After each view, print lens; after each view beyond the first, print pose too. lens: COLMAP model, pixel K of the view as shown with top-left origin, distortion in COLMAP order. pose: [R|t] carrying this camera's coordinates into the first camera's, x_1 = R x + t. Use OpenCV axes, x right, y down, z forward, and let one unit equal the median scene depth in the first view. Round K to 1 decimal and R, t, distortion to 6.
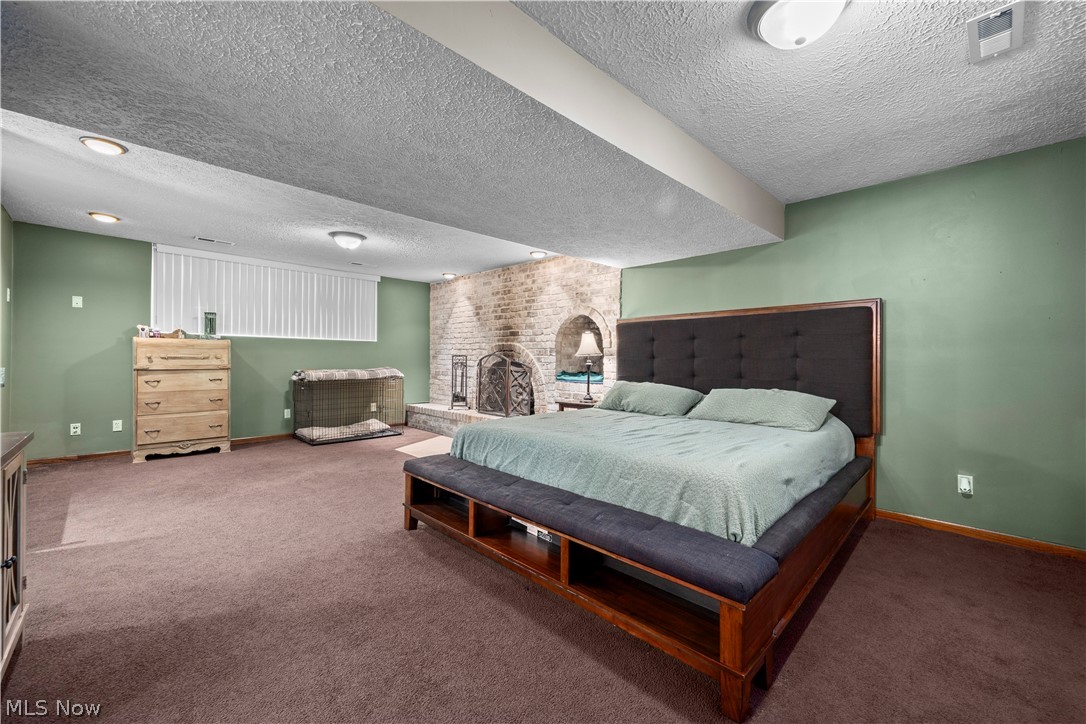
lens RADIAL K [[432.5, 0, 539.9], [0, 432.5, 363.5], [0, 0, 1]] dist [0.001795, 0.000244]
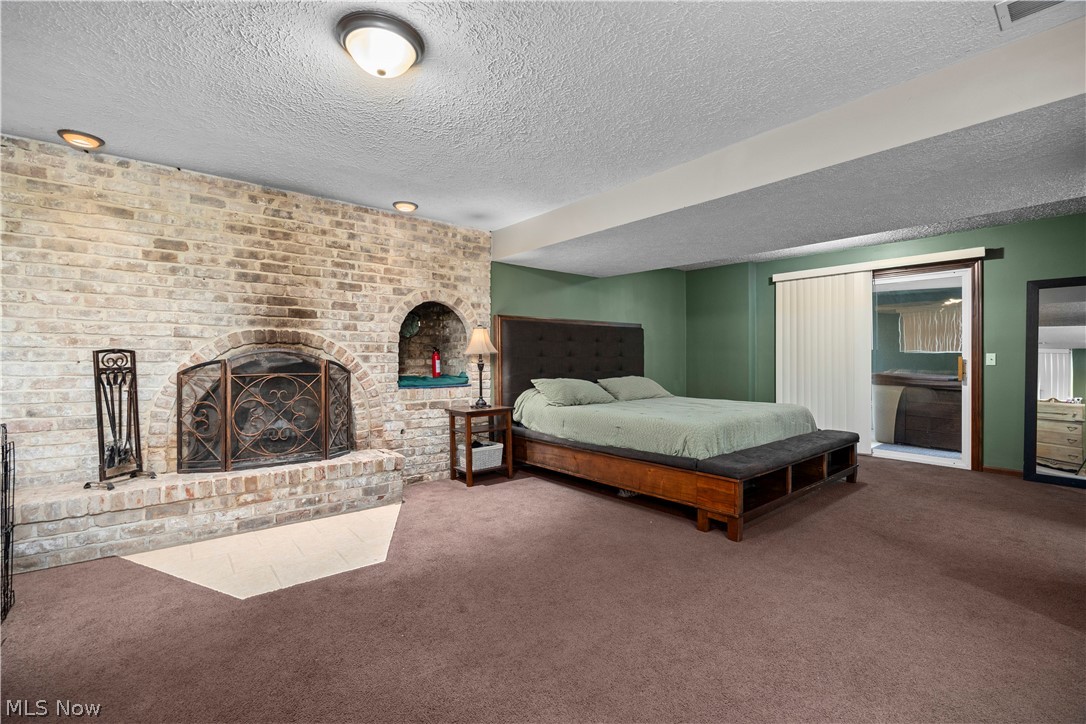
lens RADIAL K [[469.5, 0, 543.0], [0, 469.5, 362.0], [0, 0, 1]] dist [-0.014367, -0.000441]
pose [[0.101463, -0.014879, 0.994728, -0.603963], [0.009068, 0.999860, 0.014030, -0.010531], [-0.994798, 0.007597, 0.101584, 0.585446]]
